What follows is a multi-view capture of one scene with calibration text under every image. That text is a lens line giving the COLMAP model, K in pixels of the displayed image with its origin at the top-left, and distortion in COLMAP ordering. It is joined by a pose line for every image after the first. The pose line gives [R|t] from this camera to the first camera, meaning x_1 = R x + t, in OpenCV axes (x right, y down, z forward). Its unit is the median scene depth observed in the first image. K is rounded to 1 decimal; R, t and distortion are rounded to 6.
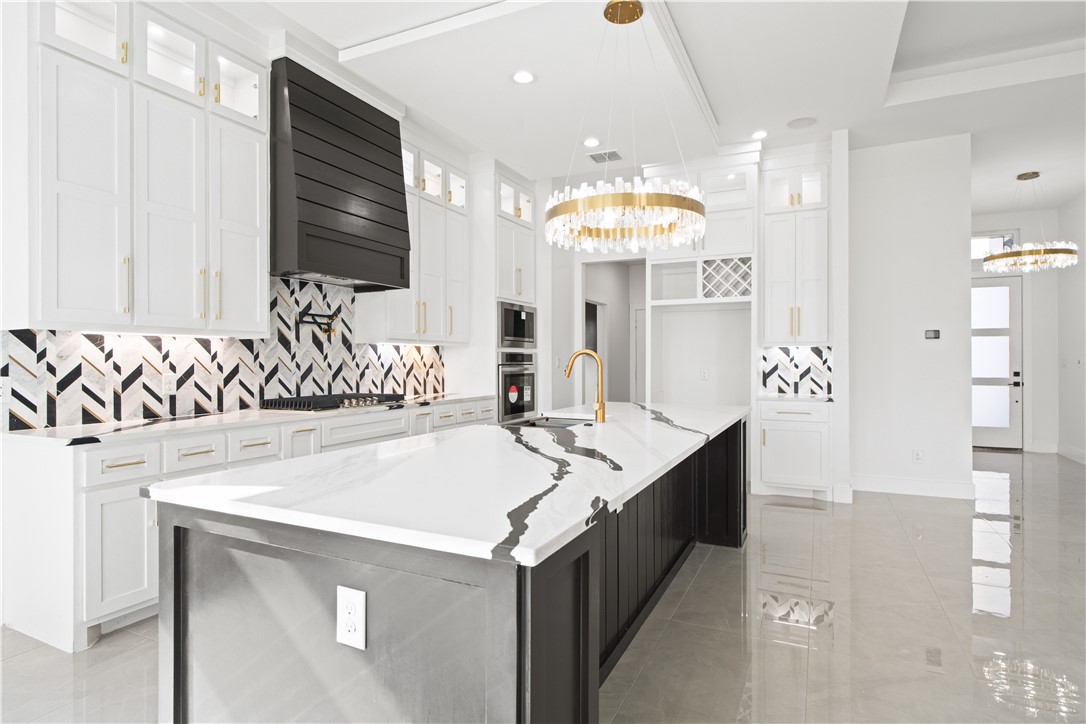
lens RADIAL K [[561.8, 0, 544.1], [0, 561.8, 358.4], [0, 0, 1]] dist [-0.000412, -0.001101]
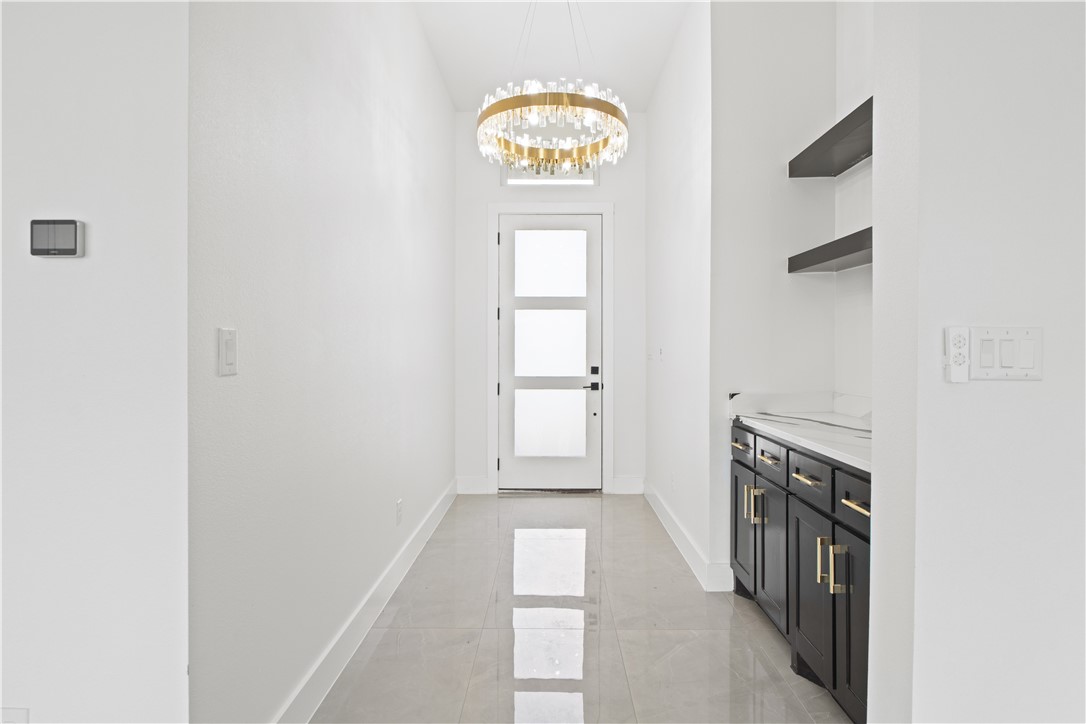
lens RADIAL K [[561.8, 0, 539.1], [0, 561.8, 347.2], [0, 0, 1]] dist [-0.000412, -0.001101]
pose [[0.912539, 0.007925, 0.408914, 0.857189], [-0.005716, 0.999962, -0.006624, 0.010560], [-0.408950, 0.003707, 0.912549, 0.733278]]
